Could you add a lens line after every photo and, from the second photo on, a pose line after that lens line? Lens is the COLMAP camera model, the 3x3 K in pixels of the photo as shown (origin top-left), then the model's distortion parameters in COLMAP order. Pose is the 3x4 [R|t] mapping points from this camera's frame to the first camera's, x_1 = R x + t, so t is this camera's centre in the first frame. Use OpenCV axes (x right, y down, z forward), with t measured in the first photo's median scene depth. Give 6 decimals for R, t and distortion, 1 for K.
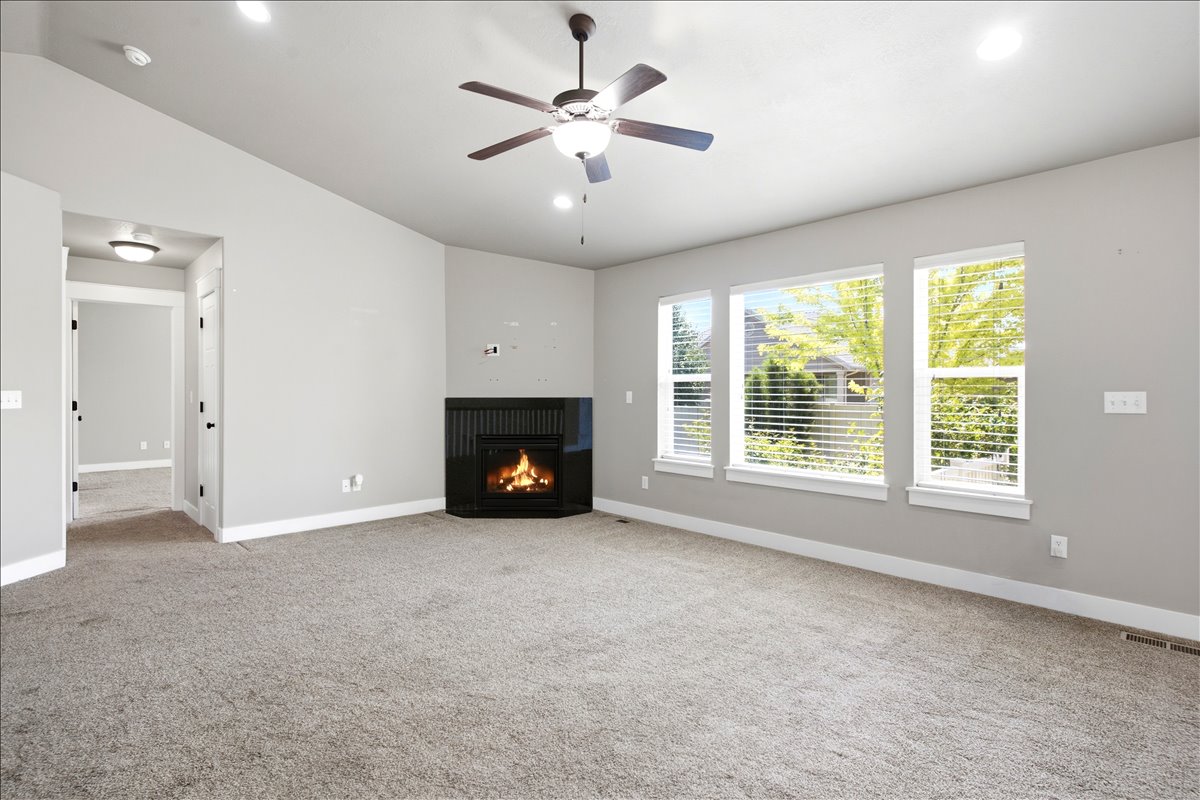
lens RADIAL K [[573.1, 0, 602.8], [0, 573.1, 393.4], [0, 0, 1]] dist [0.004080, -0.003841]
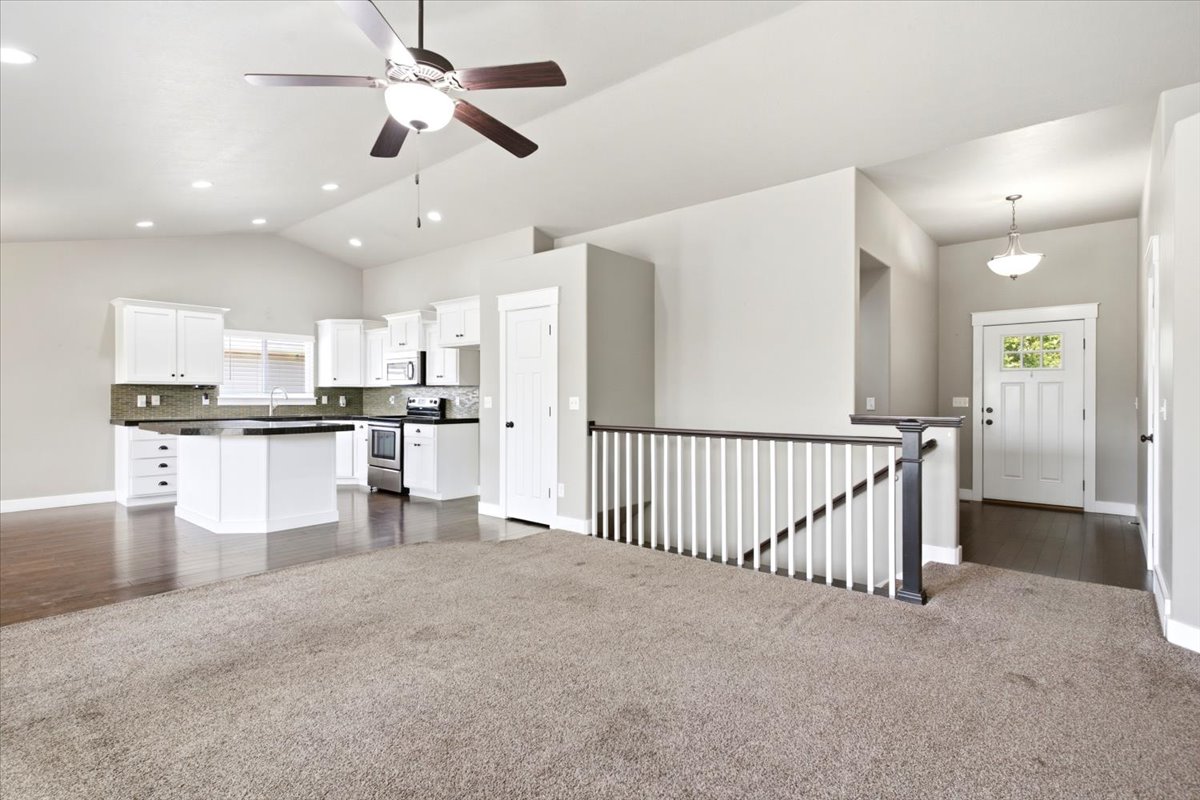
lens RADIAL K [[583.9, 0, 605.1], [0, 583.9, 398.0], [0, 0, 1]] dist [0.003187, 0.000719]
pose [[-0.994467, -0.003184, -0.105005, -0.117550], [-0.003672, 0.999983, 0.004450, -0.003842], [0.104989, 0.004811, -0.994462, 1.005233]]
